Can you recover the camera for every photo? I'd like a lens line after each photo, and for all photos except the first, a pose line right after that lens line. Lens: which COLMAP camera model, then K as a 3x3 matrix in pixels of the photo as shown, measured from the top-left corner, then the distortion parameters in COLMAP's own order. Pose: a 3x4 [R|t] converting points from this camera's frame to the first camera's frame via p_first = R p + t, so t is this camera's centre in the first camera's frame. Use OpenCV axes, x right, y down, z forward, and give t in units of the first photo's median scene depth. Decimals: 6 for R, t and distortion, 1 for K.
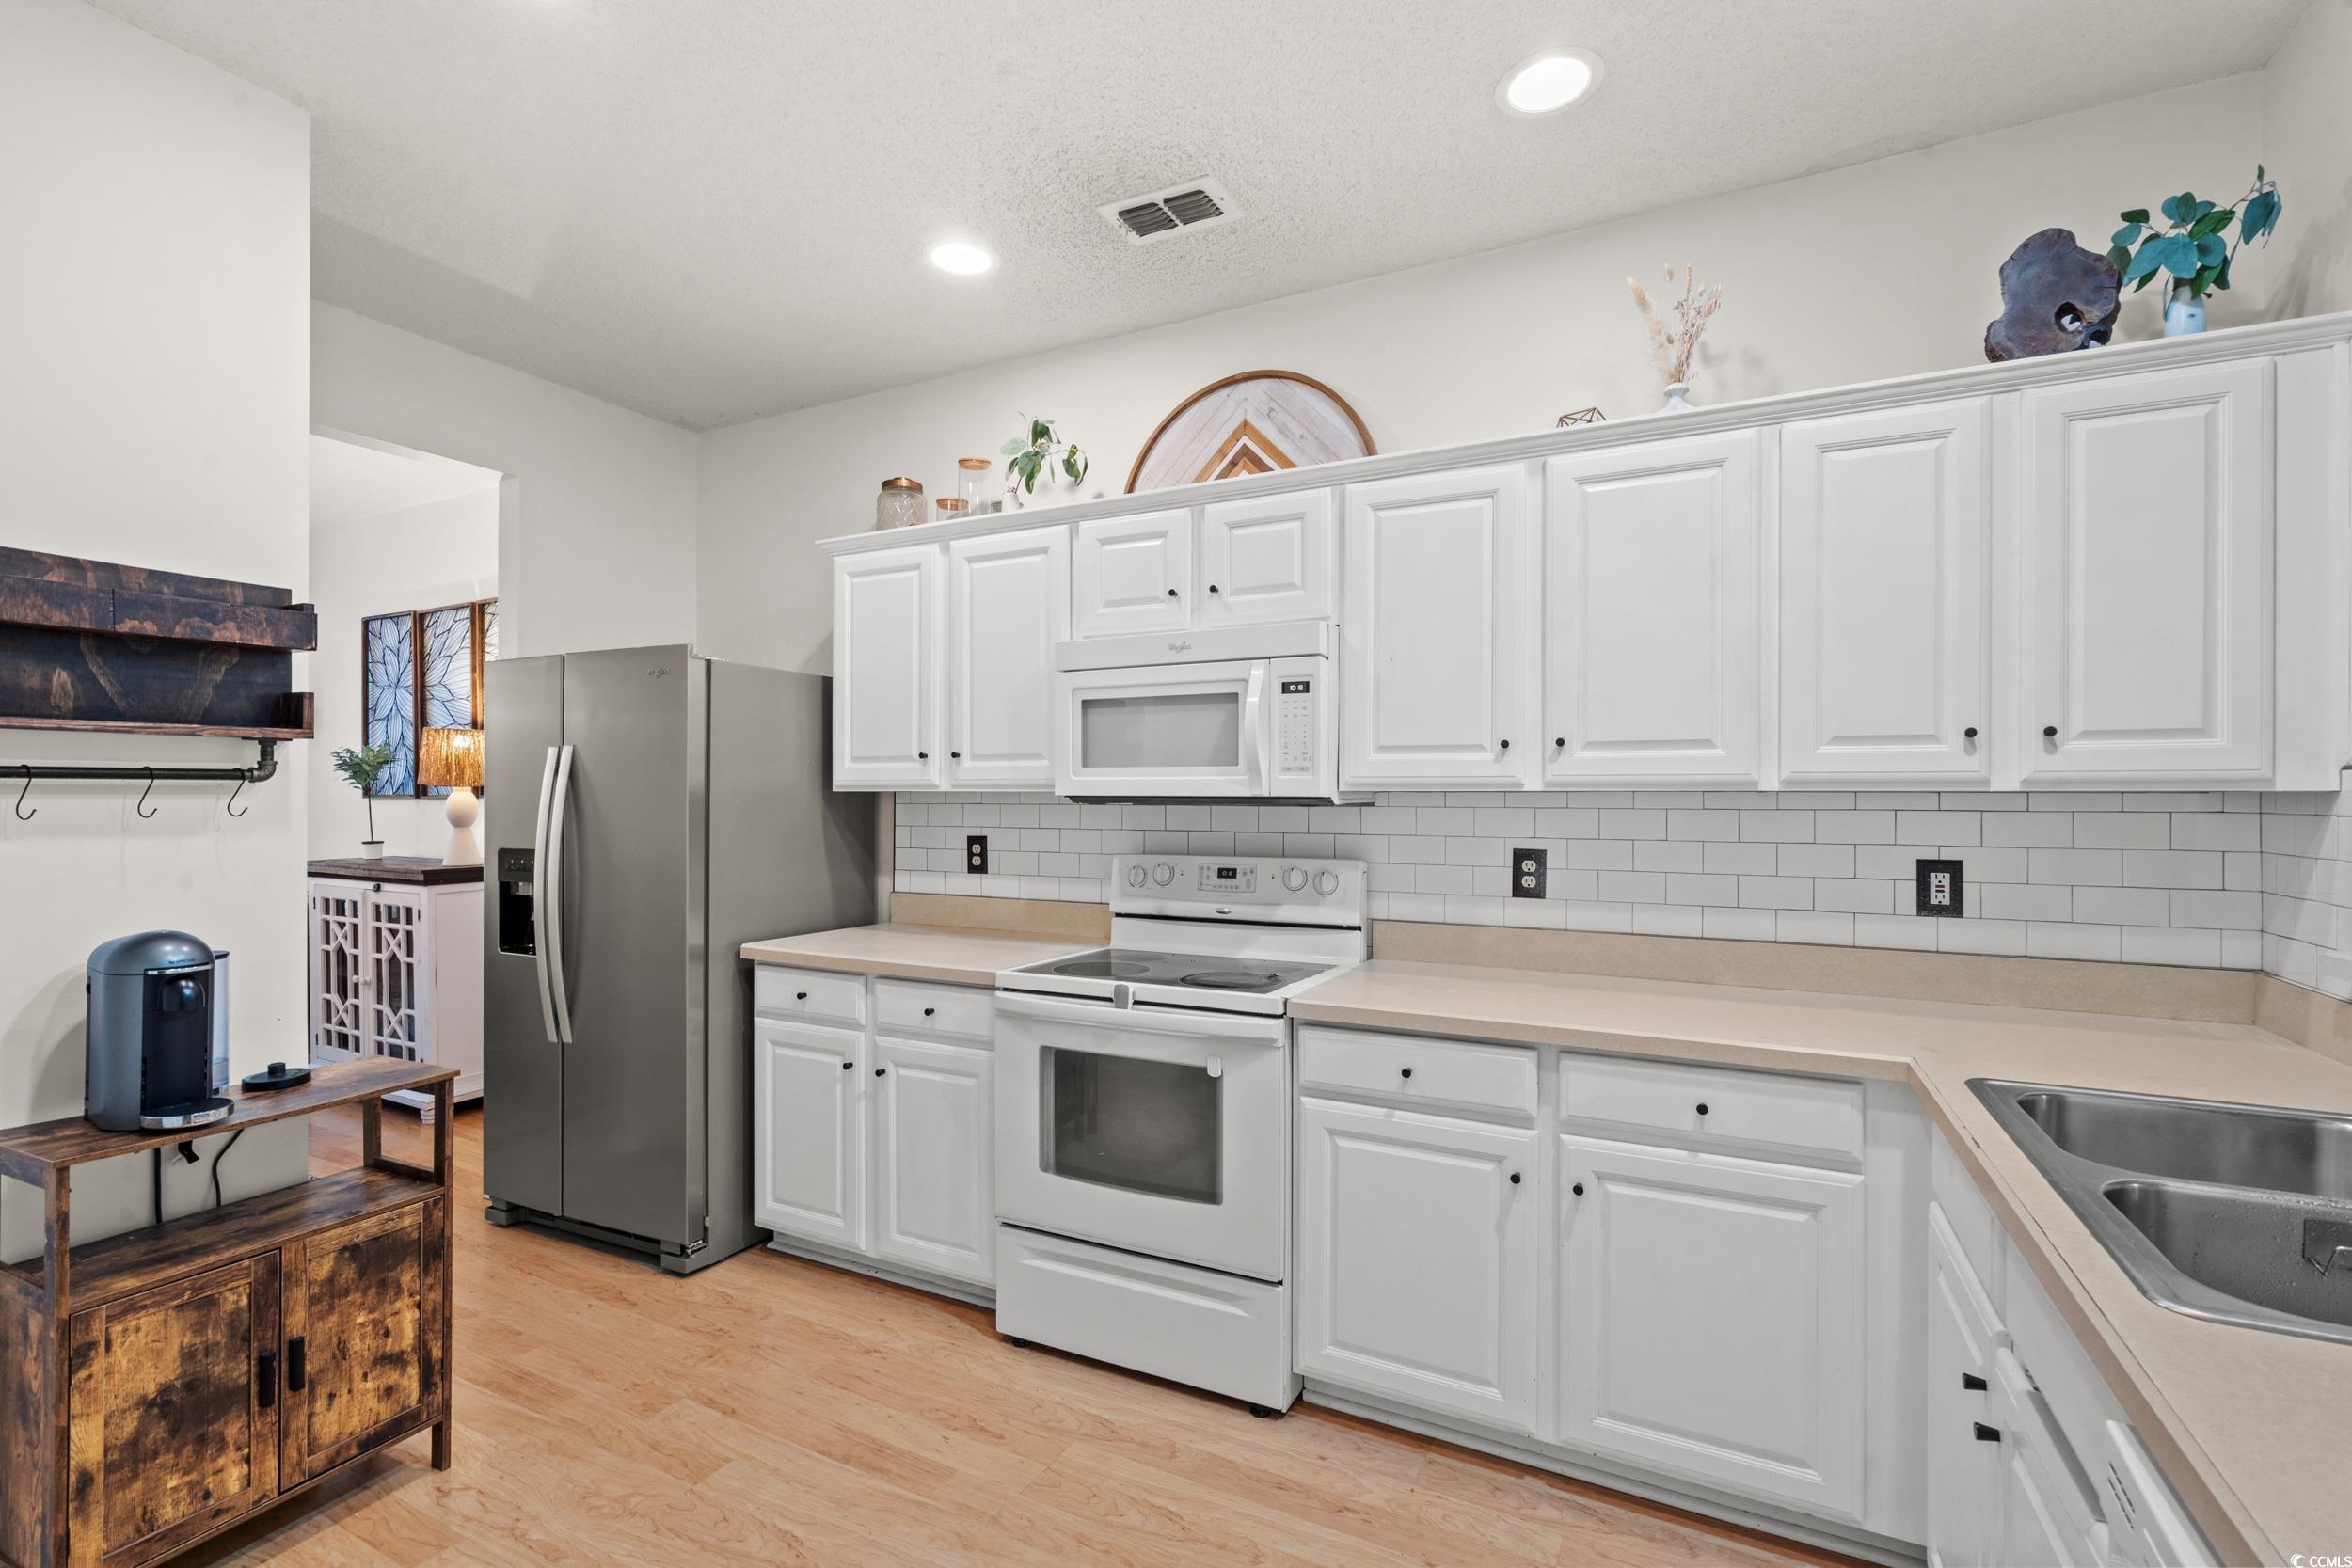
lens RADIAL K [[1059.1, 0, 1165.9], [0, 1059.1, 787.3], [0, 0, 1]] dist [-0.005145, 0.000222]
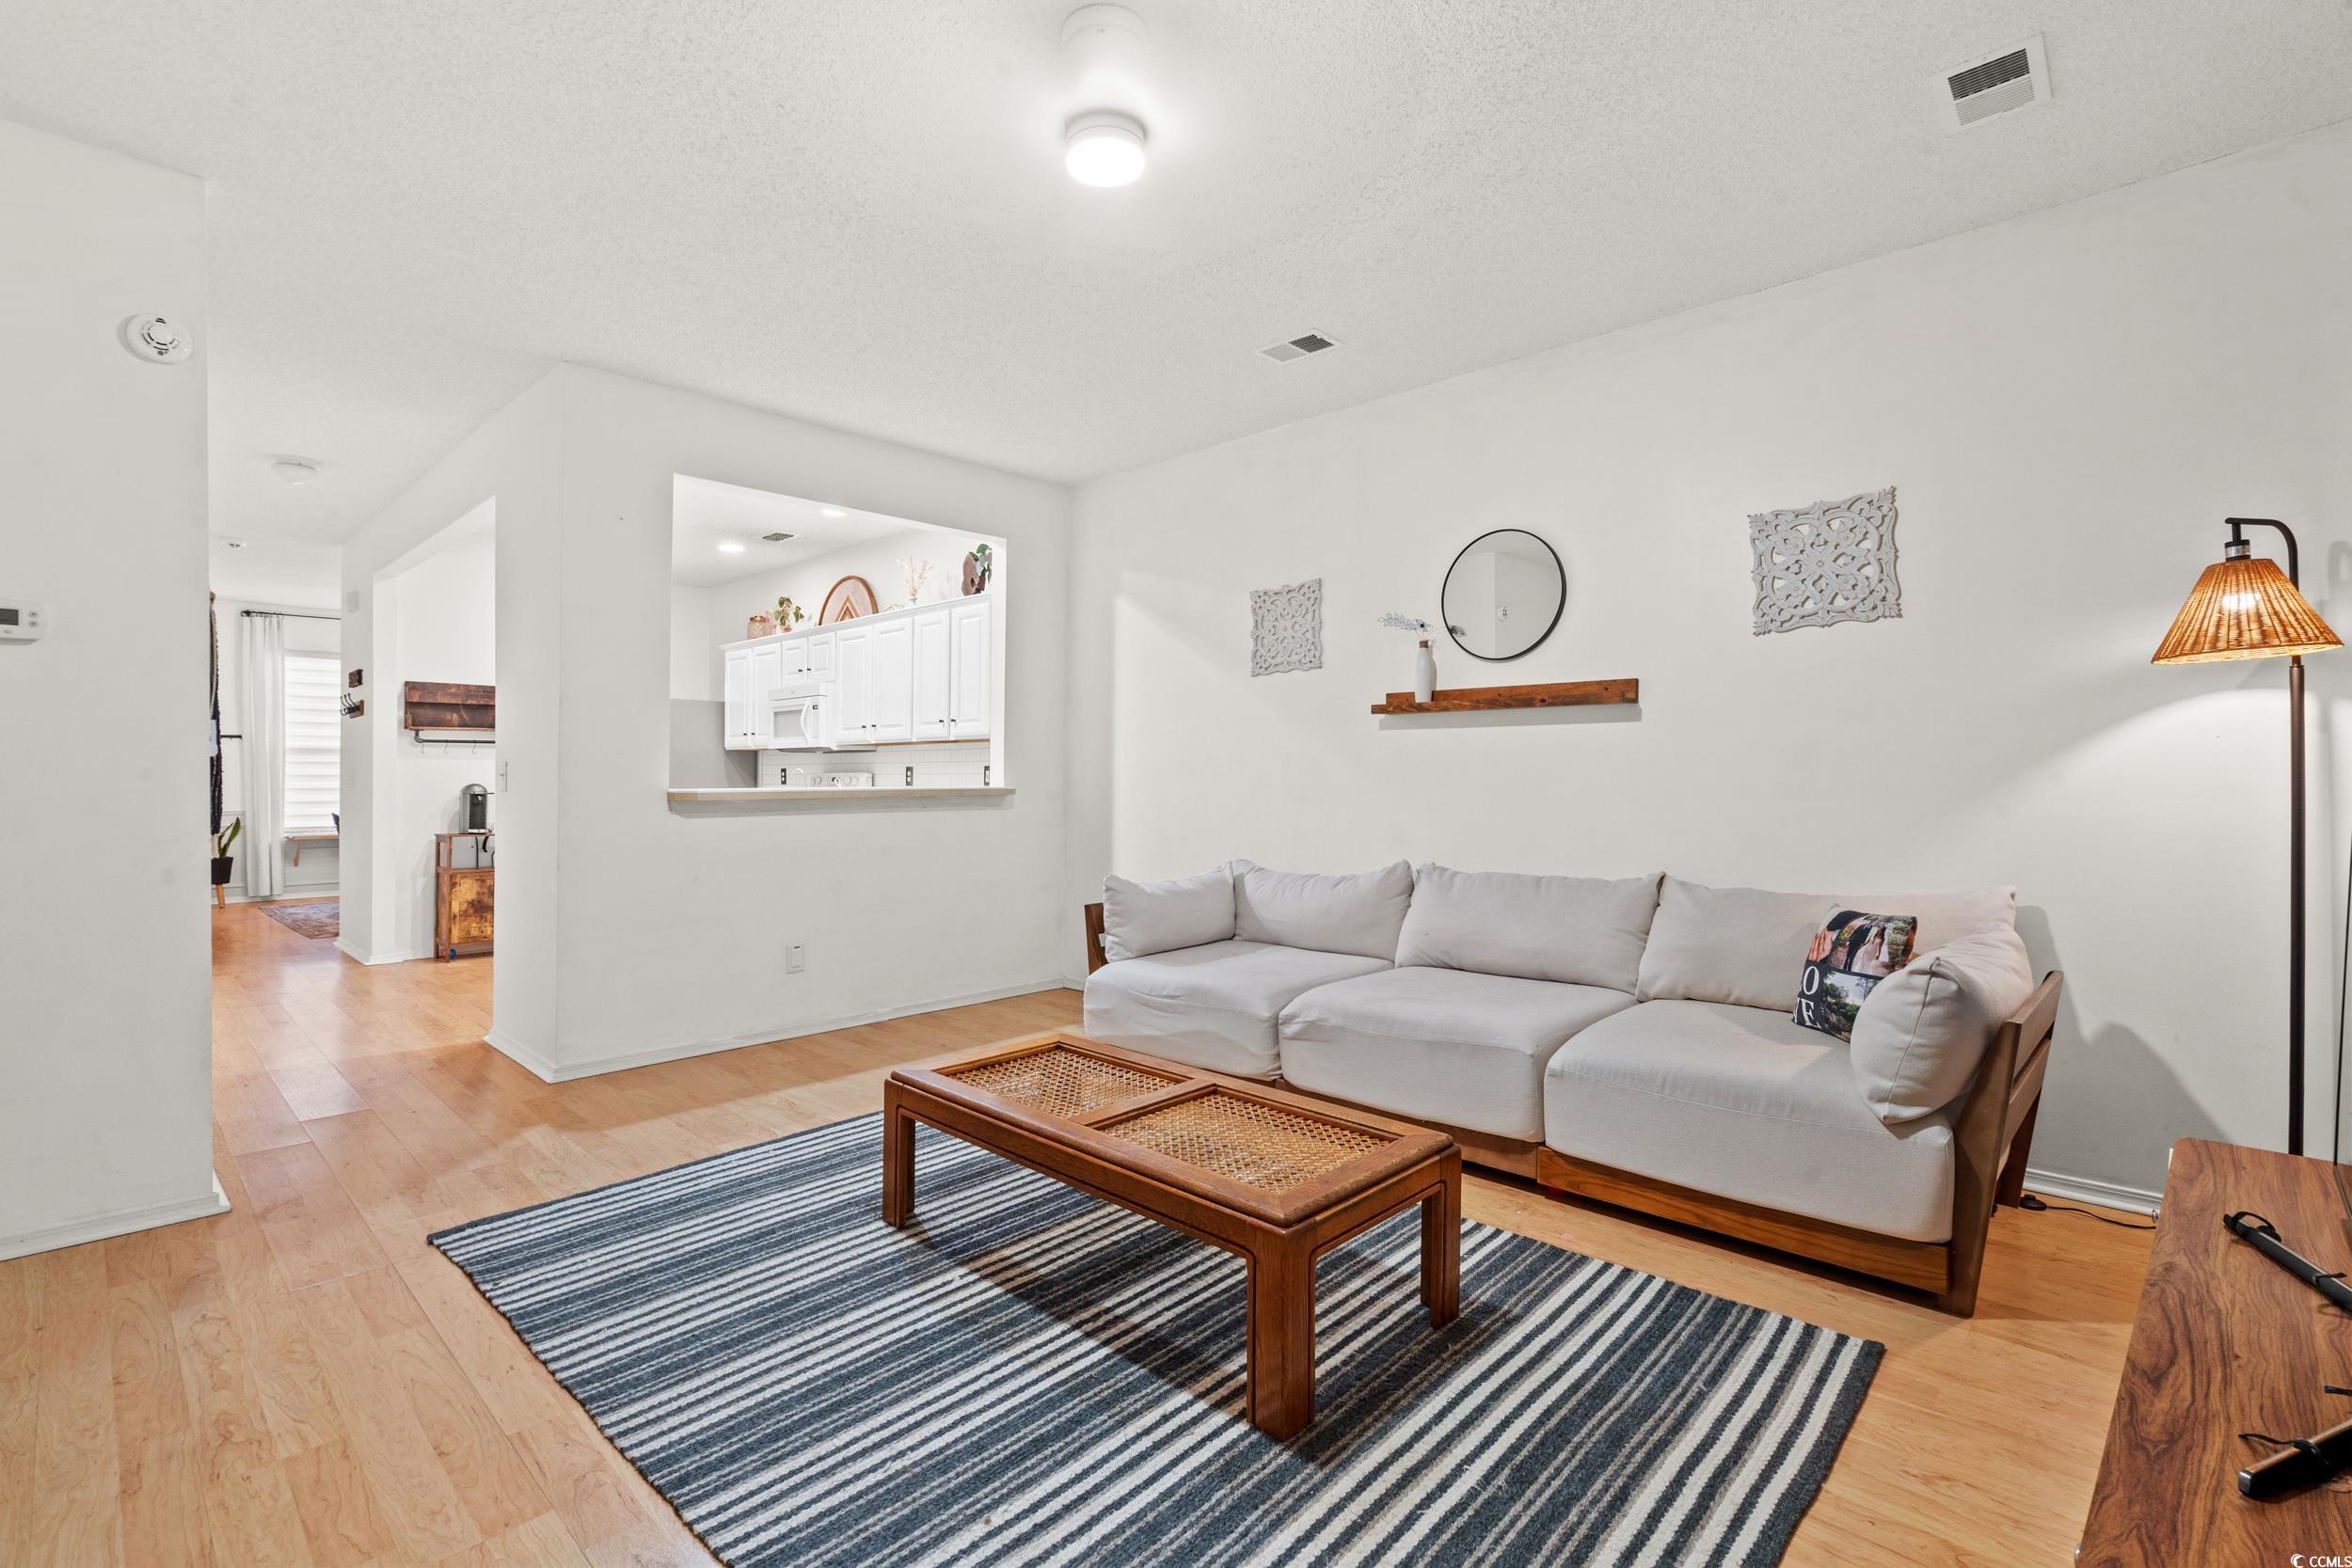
lens RADIAL K [[1055.9, 0, 1177.2], [0, 1055.9, 780.8], [0, 0, 1]] dist [-0.002927, 0.000698]
pose [[0.962493, -0.003552, -0.271283, 1.720568], [0.007482, 0.999881, 0.013454, 0.064905], [0.271203, -0.014979, 0.962406, -1.350147]]
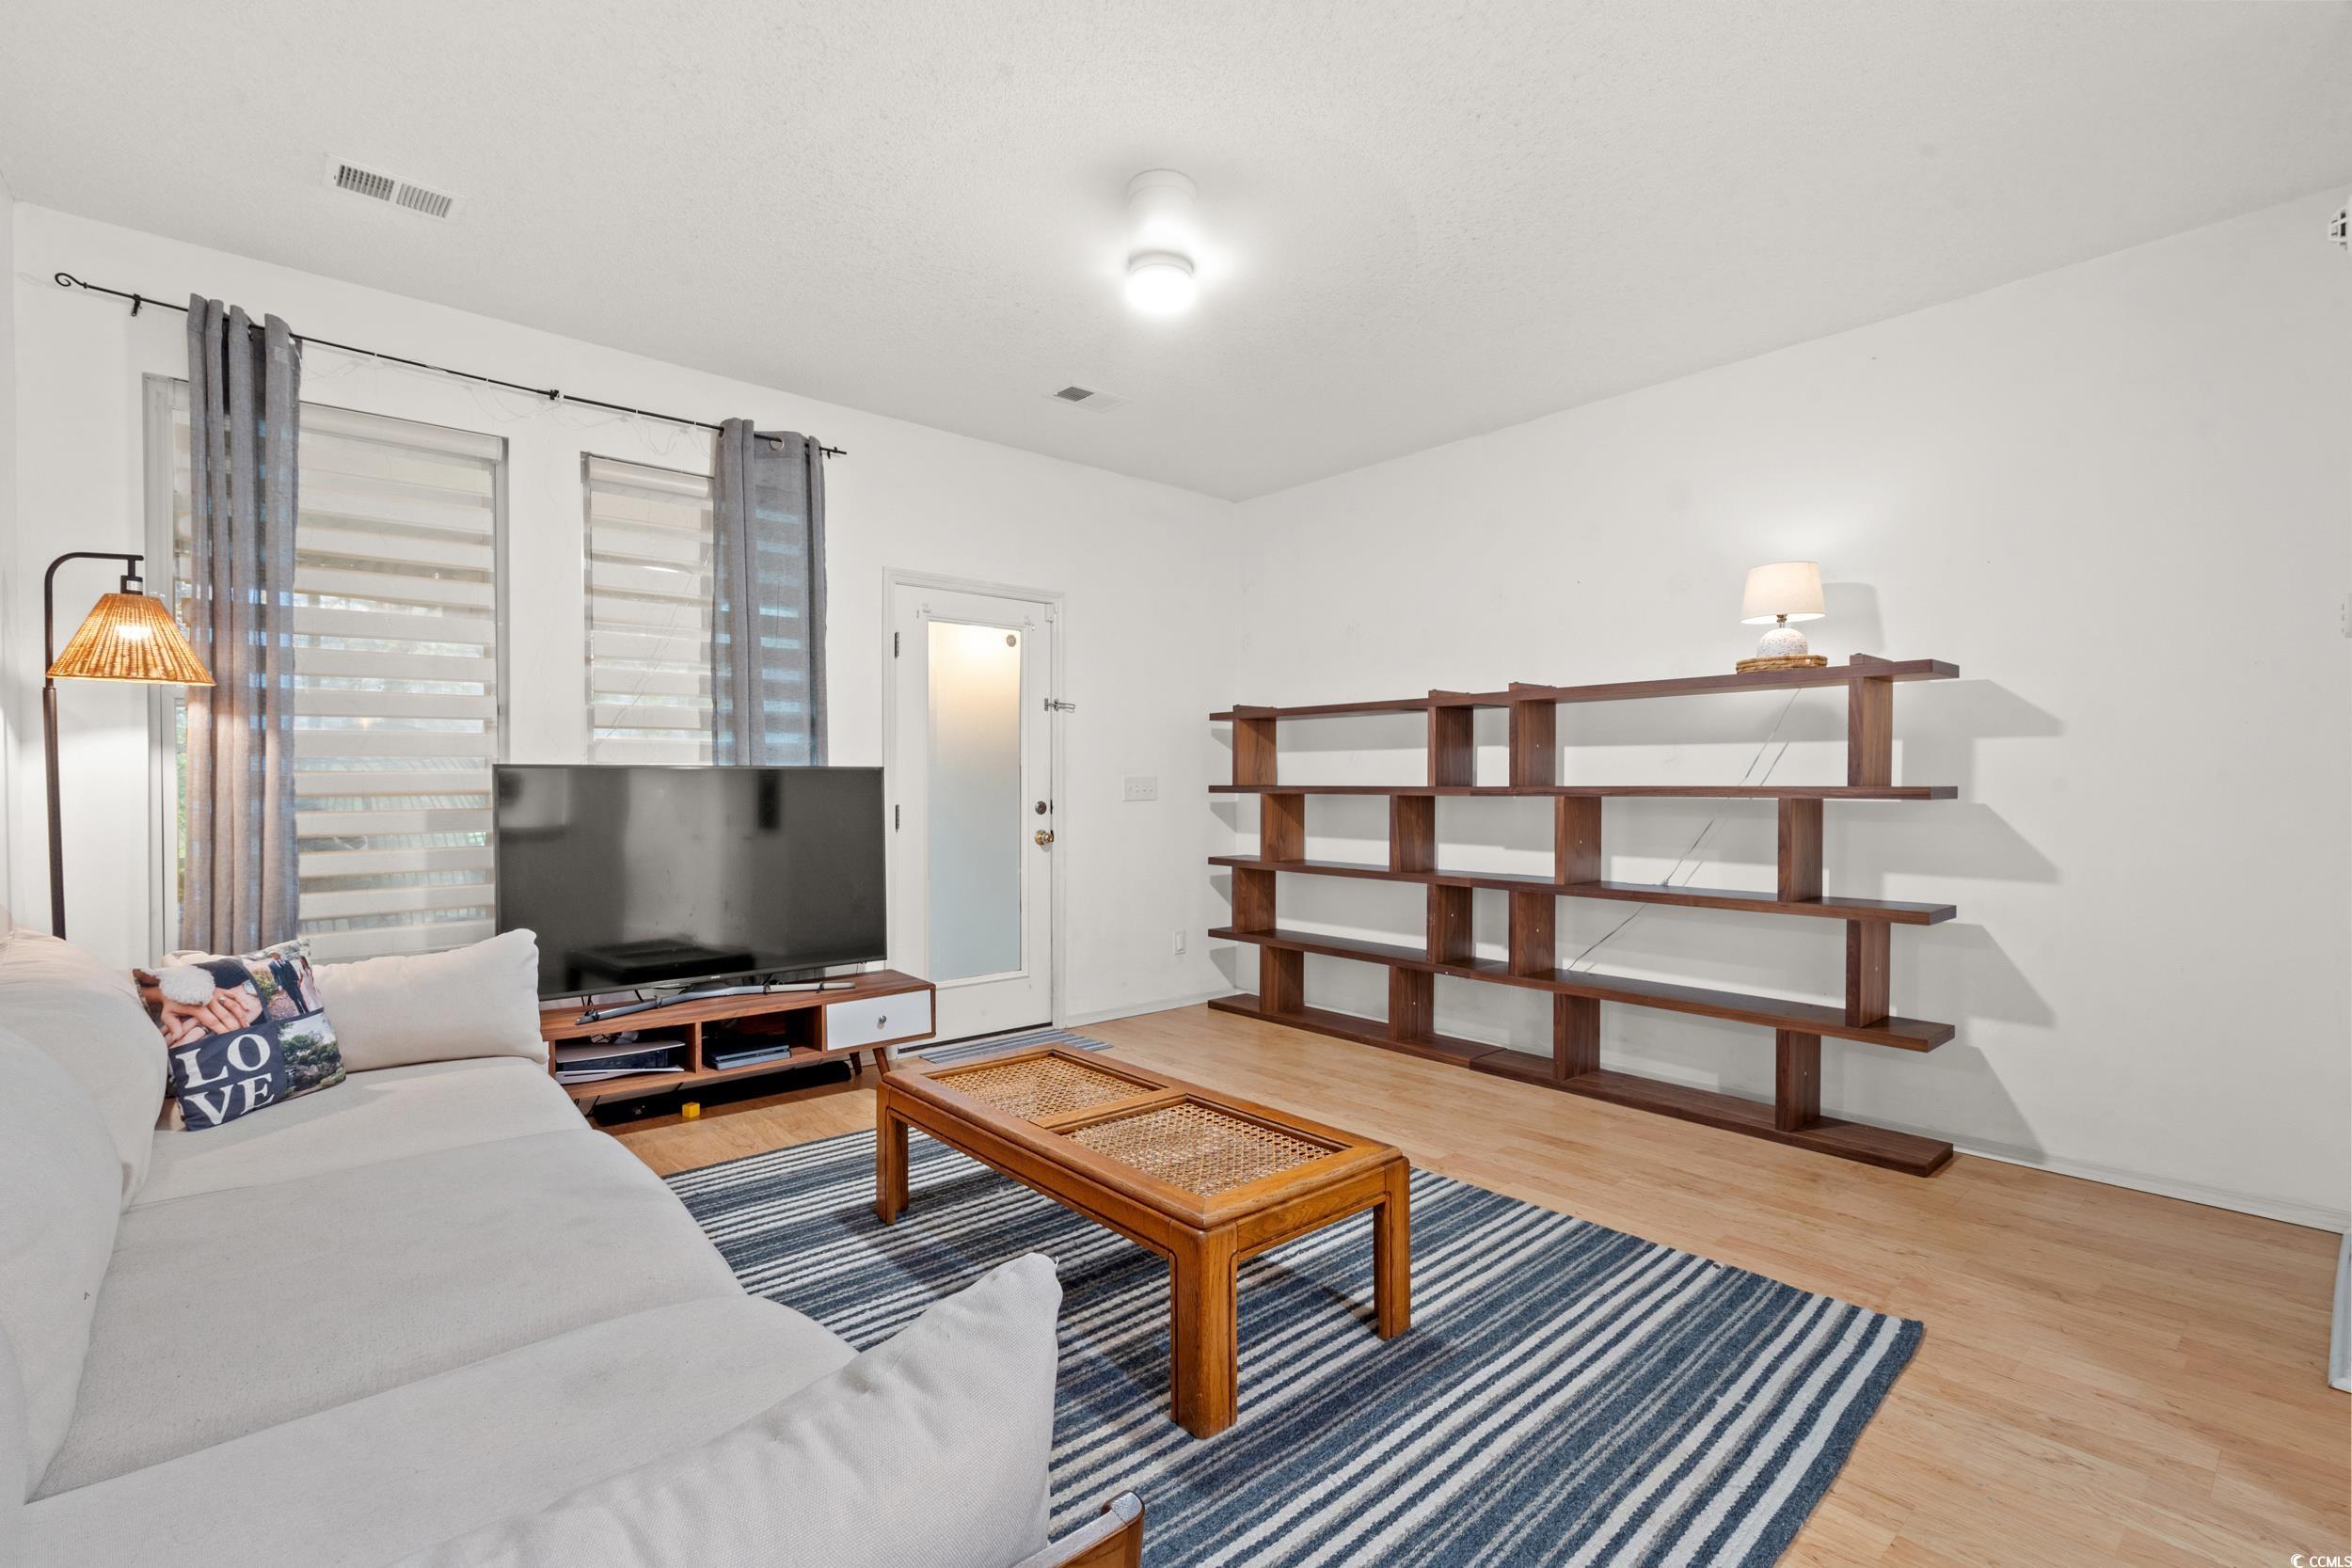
lens RADIAL K [[1059.1, 0, 1165.9], [0, 1059.1, 787.3], [0, 0, 1]] dist [-0.005145, 0.000222]
pose [[-0.934184, -0.000952, 0.356790, 1.020144], [-0.001153, 0.999999, -0.000351, 0.077444], [-0.356790, -0.000739, -0.934184, 0.521468]]
